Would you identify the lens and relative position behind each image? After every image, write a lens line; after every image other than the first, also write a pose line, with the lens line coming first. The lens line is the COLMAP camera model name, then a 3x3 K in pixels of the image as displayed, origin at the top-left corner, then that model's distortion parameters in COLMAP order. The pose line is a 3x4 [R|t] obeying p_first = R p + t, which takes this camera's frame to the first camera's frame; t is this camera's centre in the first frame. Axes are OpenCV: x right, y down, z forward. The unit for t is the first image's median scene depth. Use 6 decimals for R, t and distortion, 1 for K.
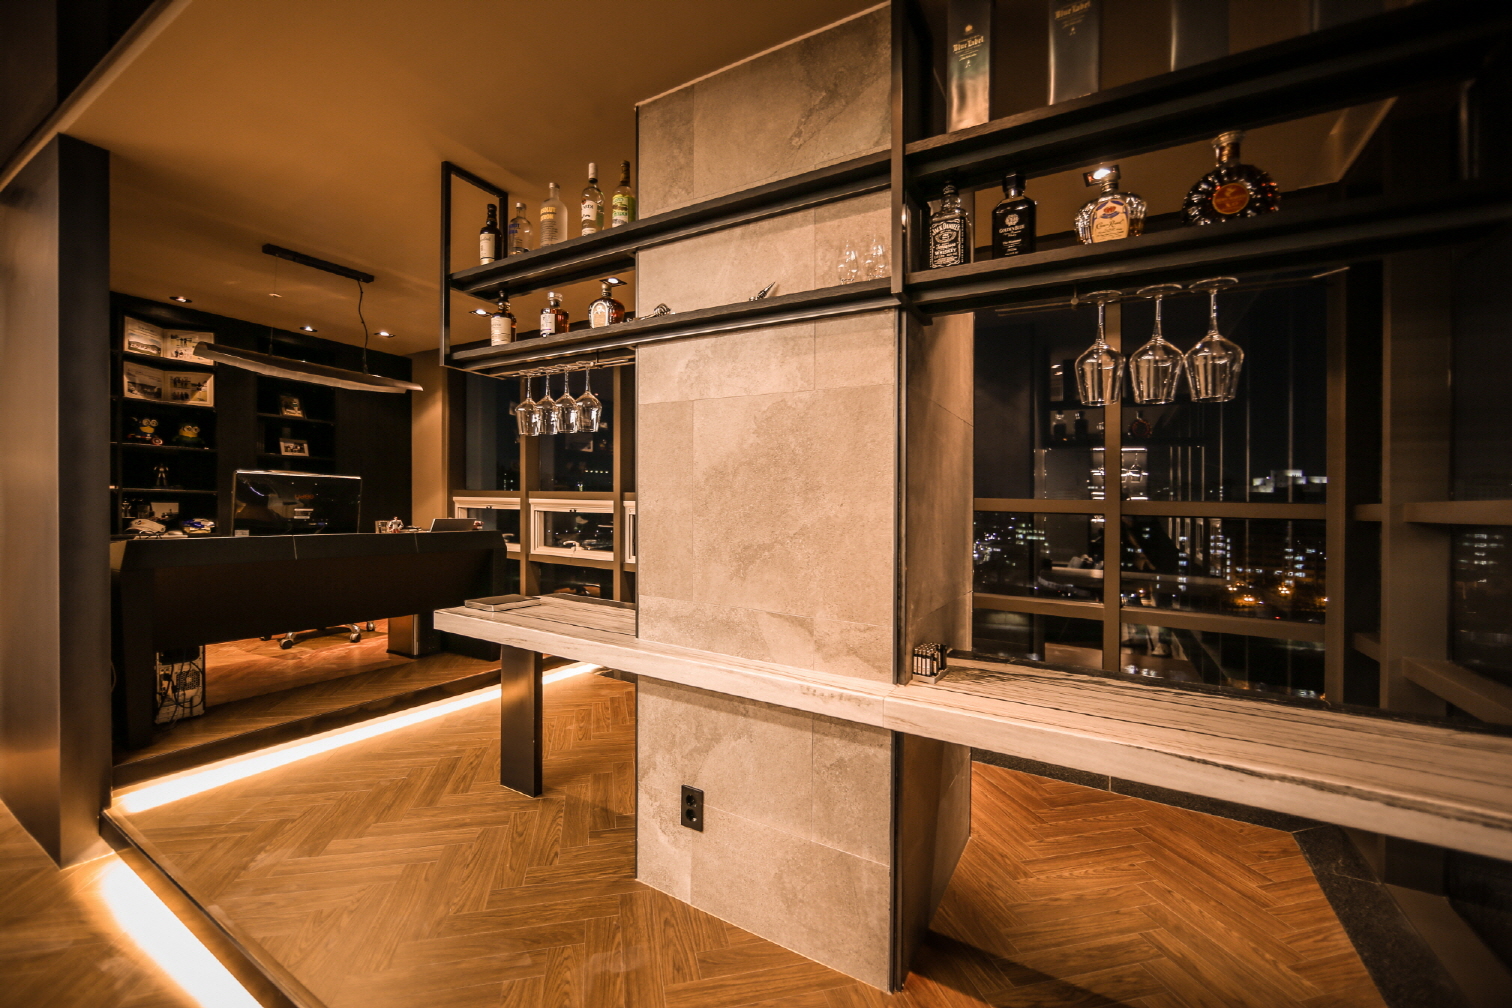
lens RADIAL K [[612.2, 0, 744.8], [0, 612.2, 504.4], [0, 0, 1]] dist [-0.011821, 0.003587]
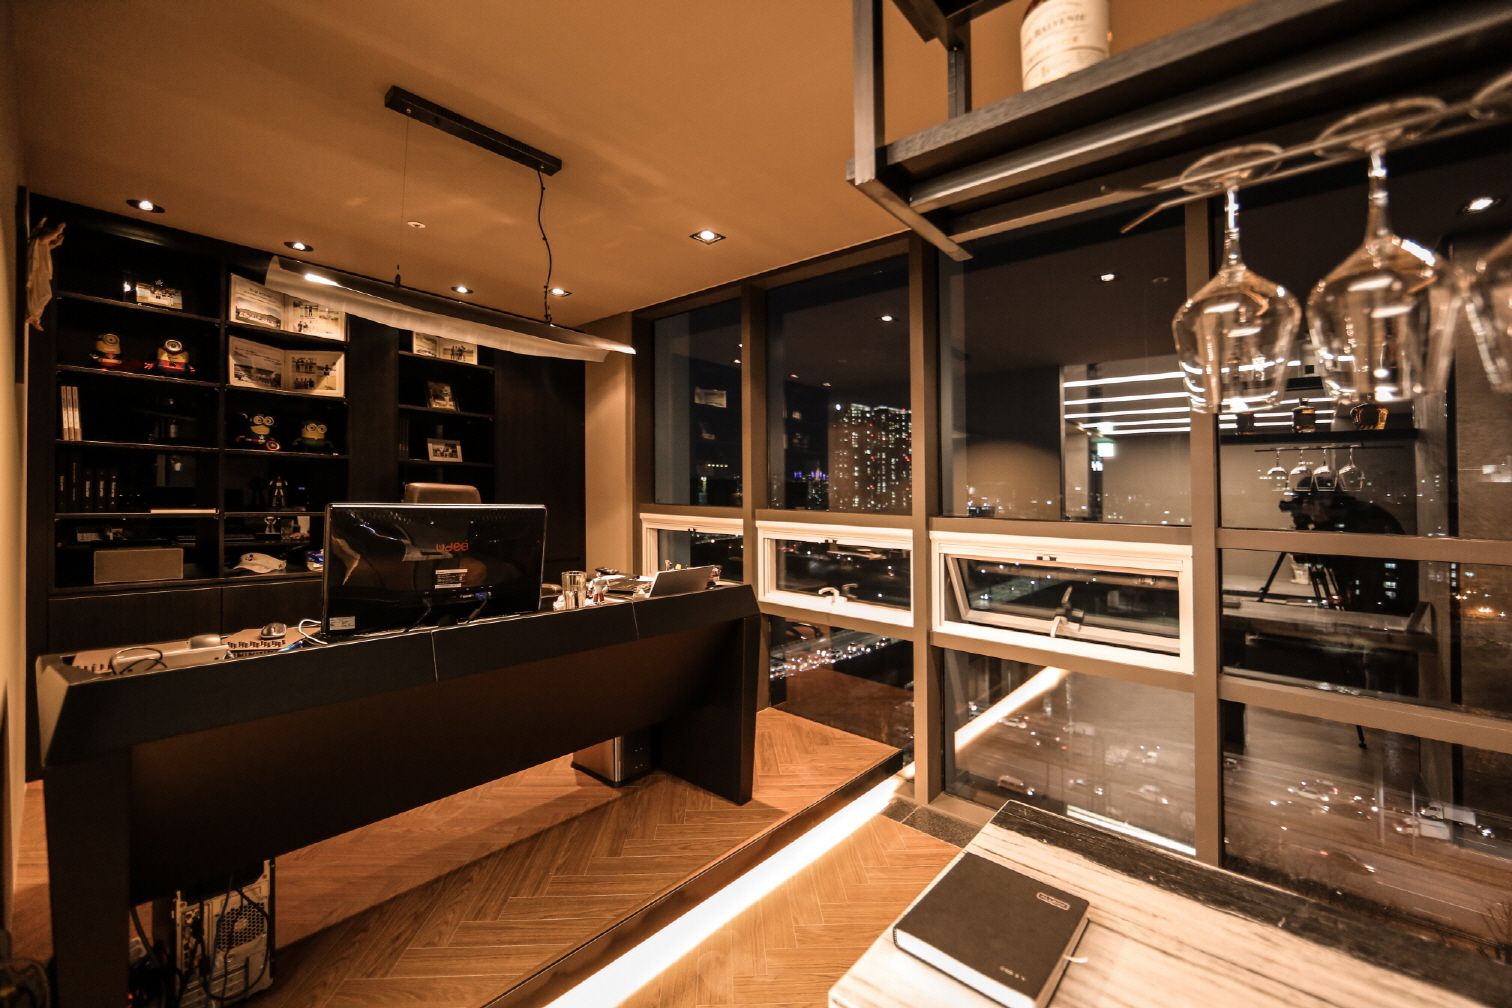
lens RADIAL K [[612.2, 0, 764.1], [0, 612.2, 493.5], [0, 0, 1]] dist [-0.011821, 0.003587]
pose [[0.986355, -0.003675, -0.164589, -0.254522], [0.002607, 0.999974, -0.006705, -0.038402], [0.164609, 0.006184, 0.986339, 0.360394]]
